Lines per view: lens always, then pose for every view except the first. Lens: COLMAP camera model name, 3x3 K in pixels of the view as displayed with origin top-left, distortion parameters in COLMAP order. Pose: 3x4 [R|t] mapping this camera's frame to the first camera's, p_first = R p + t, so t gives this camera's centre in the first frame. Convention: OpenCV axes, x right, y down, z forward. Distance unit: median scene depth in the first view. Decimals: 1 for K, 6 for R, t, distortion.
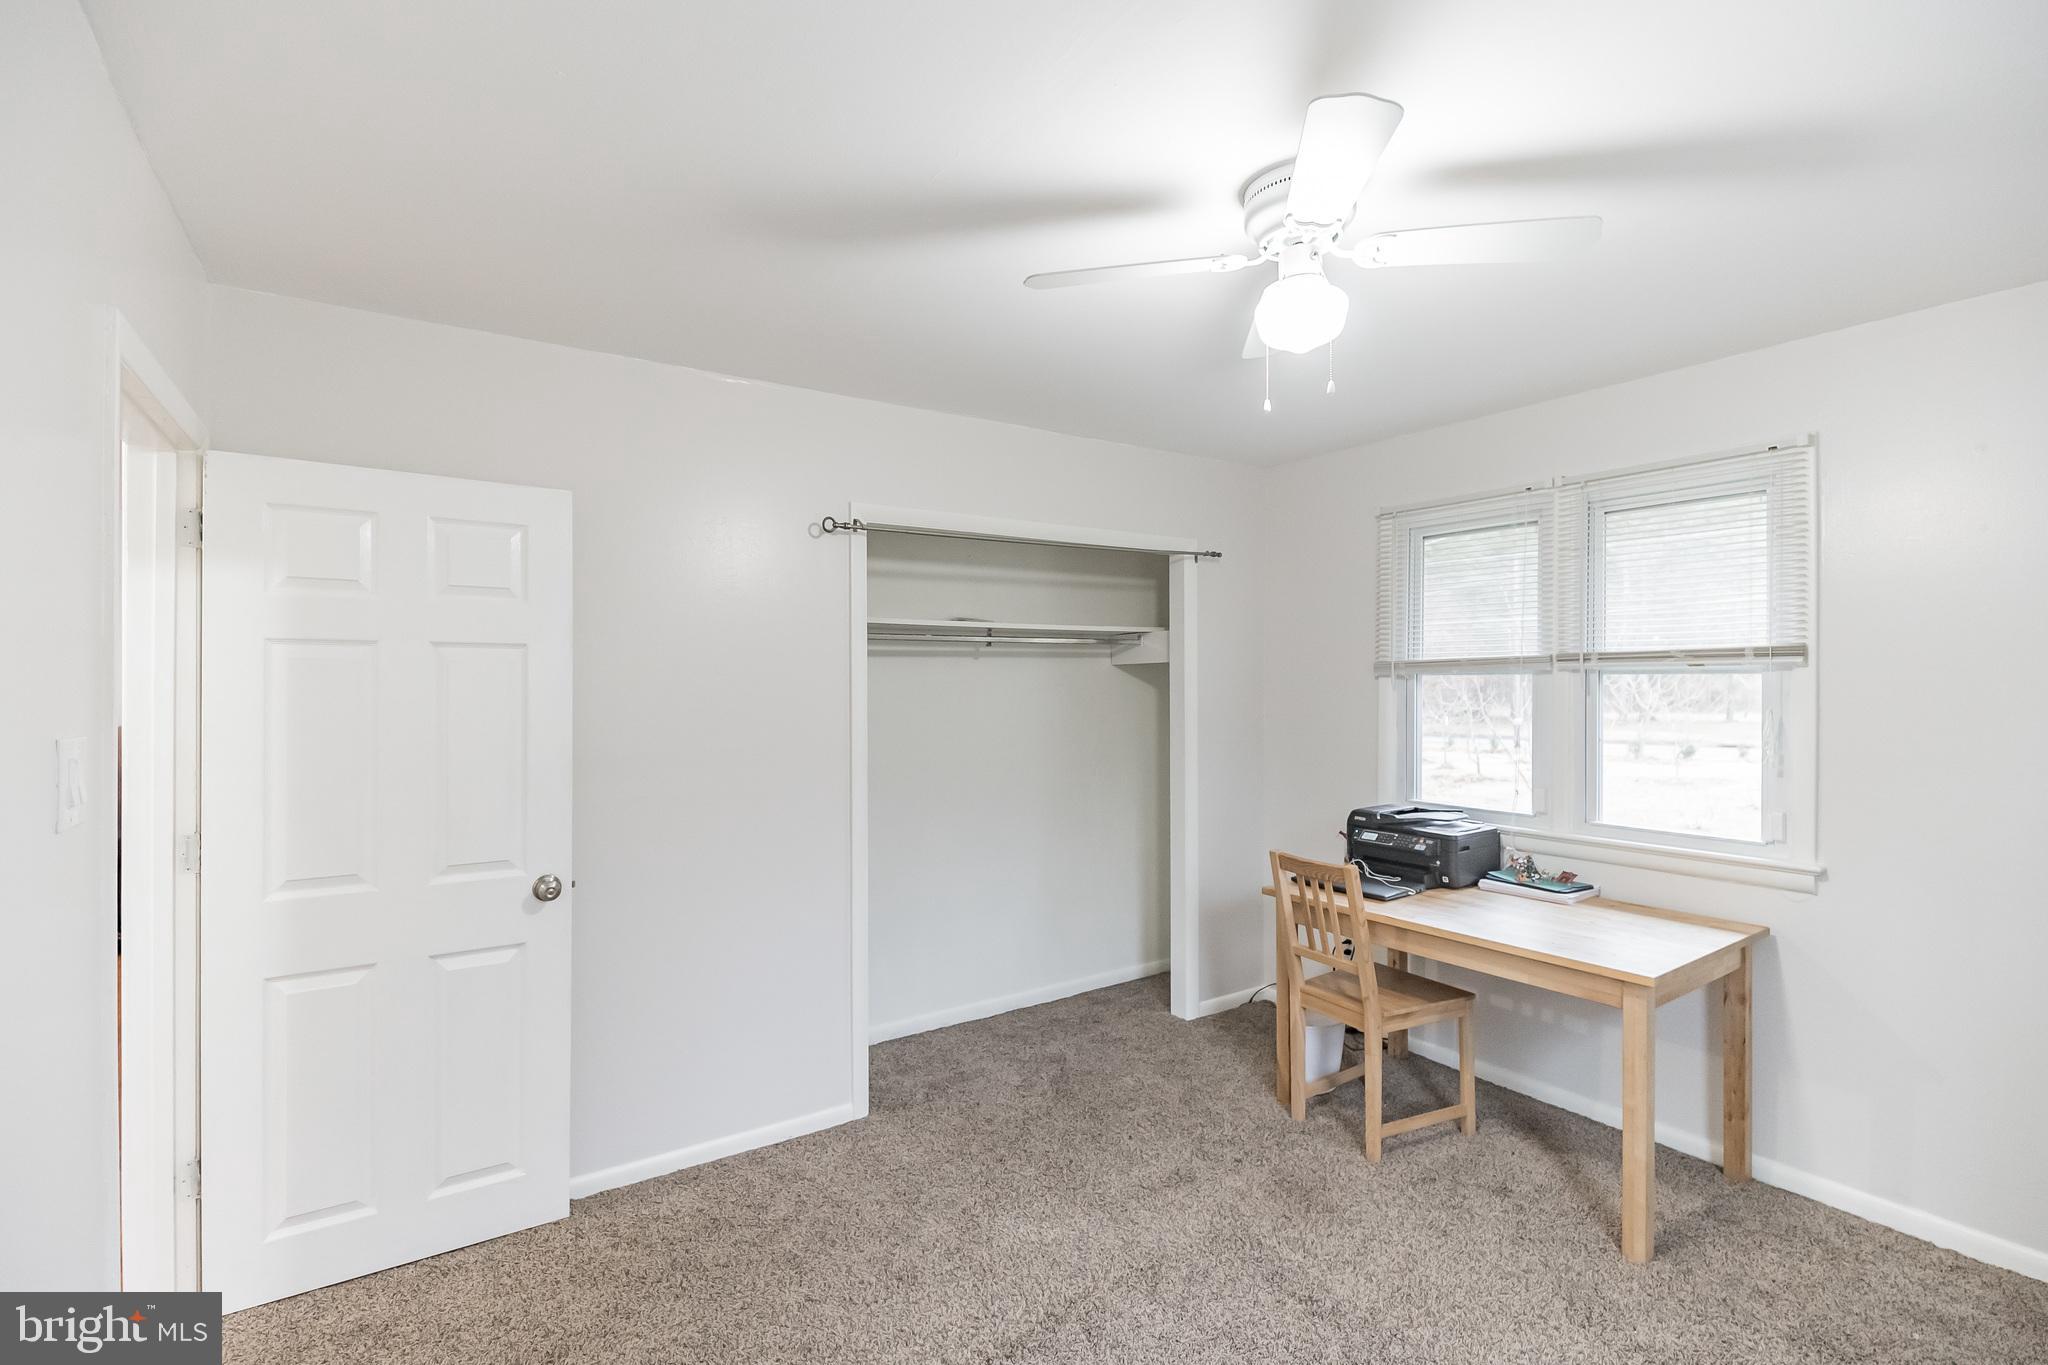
lens RADIAL K [[944.5, 0, 1026.1], [0, 944.5, 681.0], [0, 0, 1]] dist [0.002717, -0.005948]
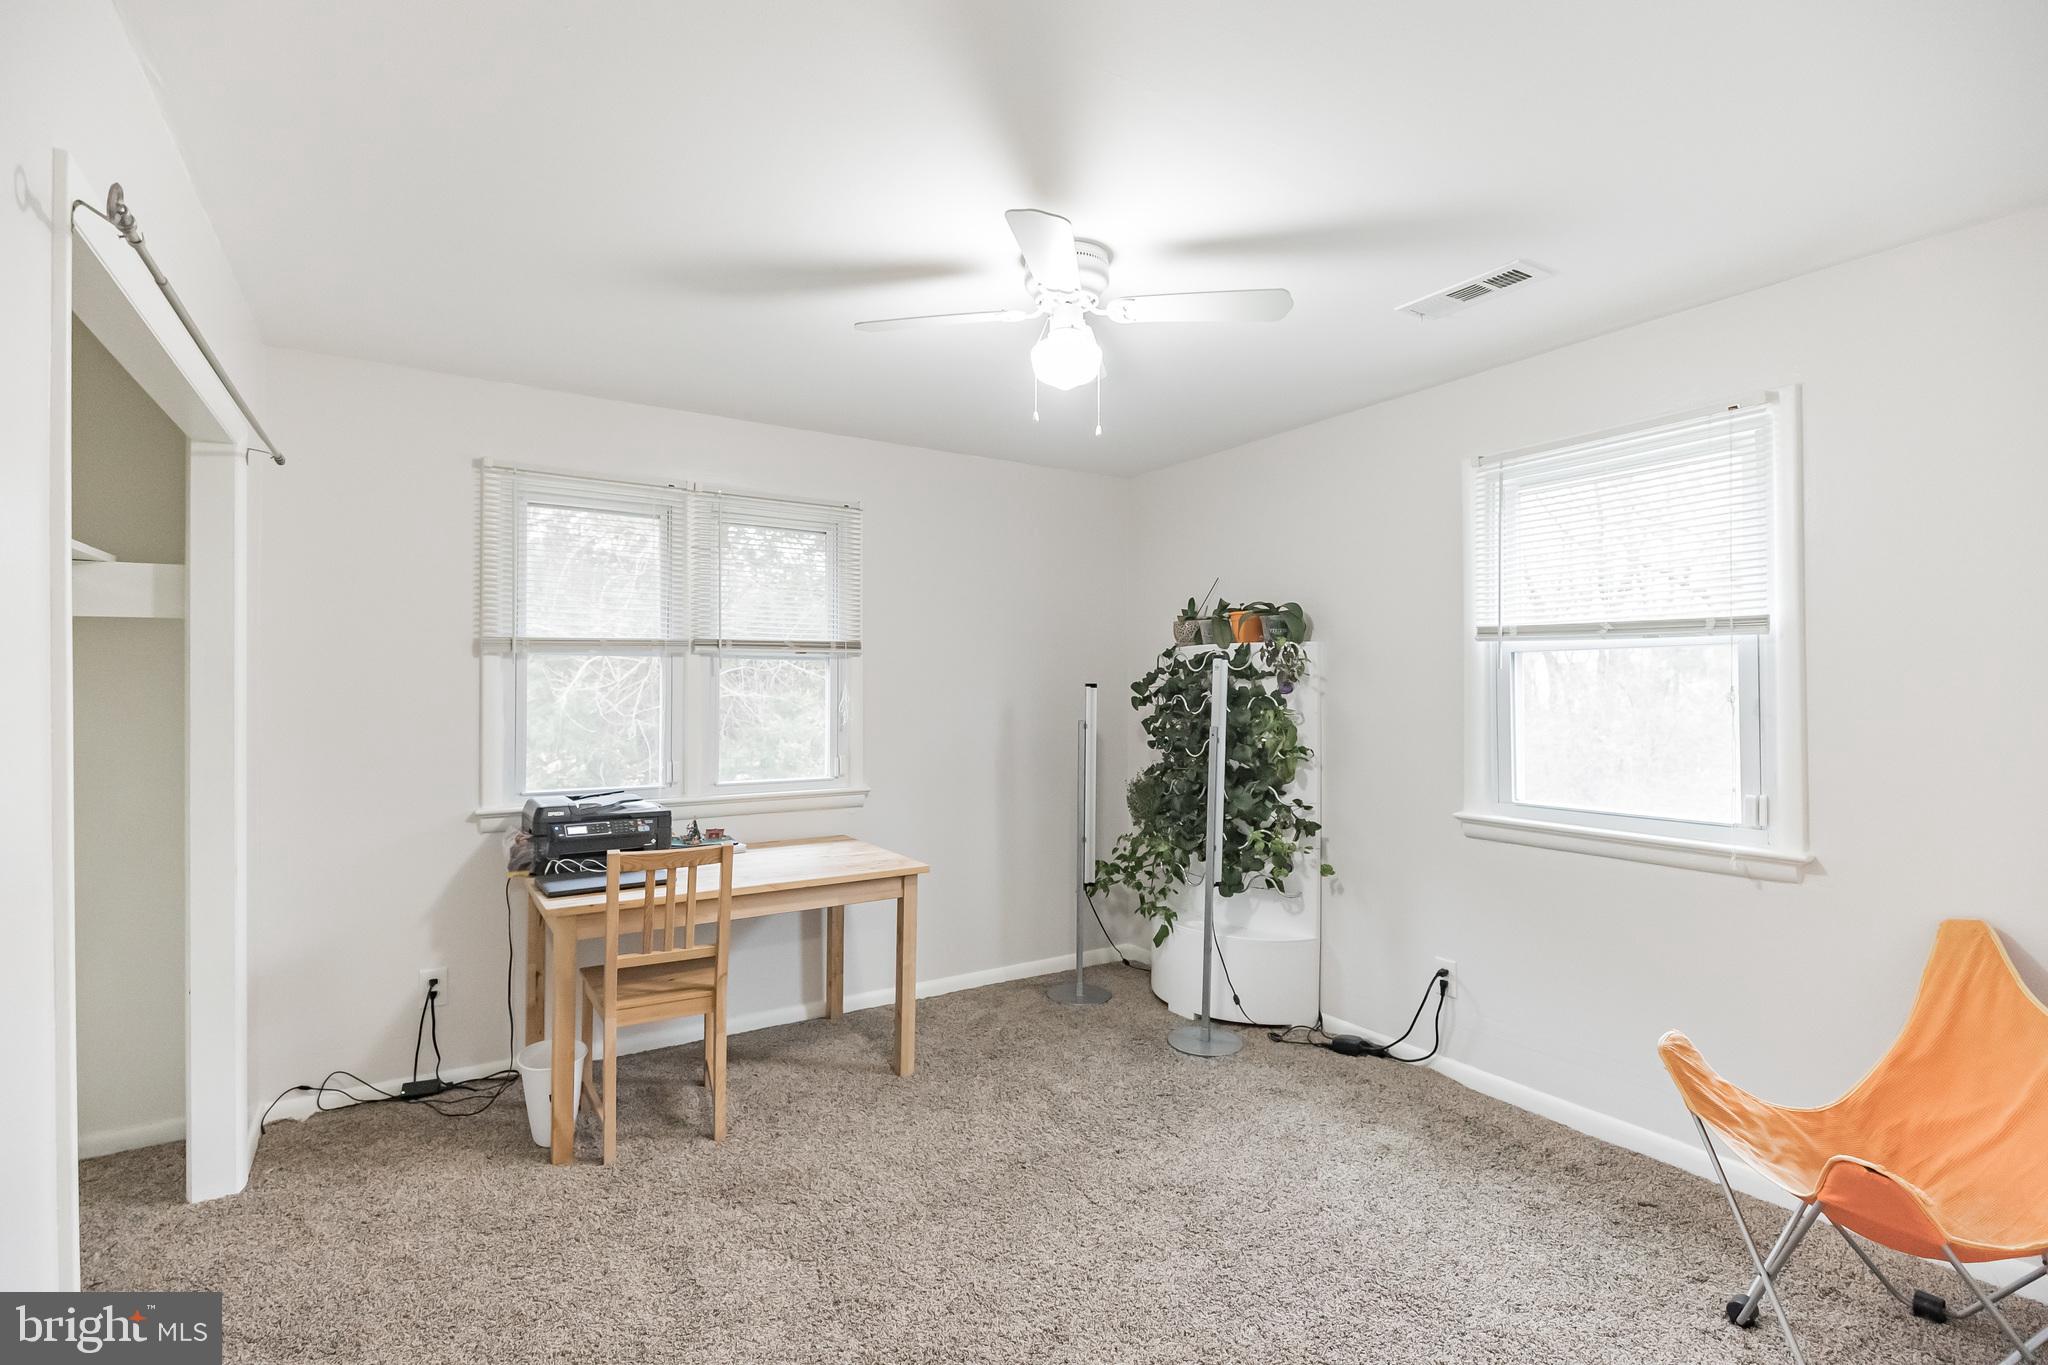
lens RADIAL K [[944.5, 0, 1025.6], [0, 944.5, 685.8], [0, 0, 1]] dist [0.002717, -0.005948]
pose [[0.028038, 0.003645, 0.999600, -0.542367], [-0.002314, 0.999991, -0.003581, 0.029765], [-0.999604, -0.002212, 0.028046, 0.566486]]
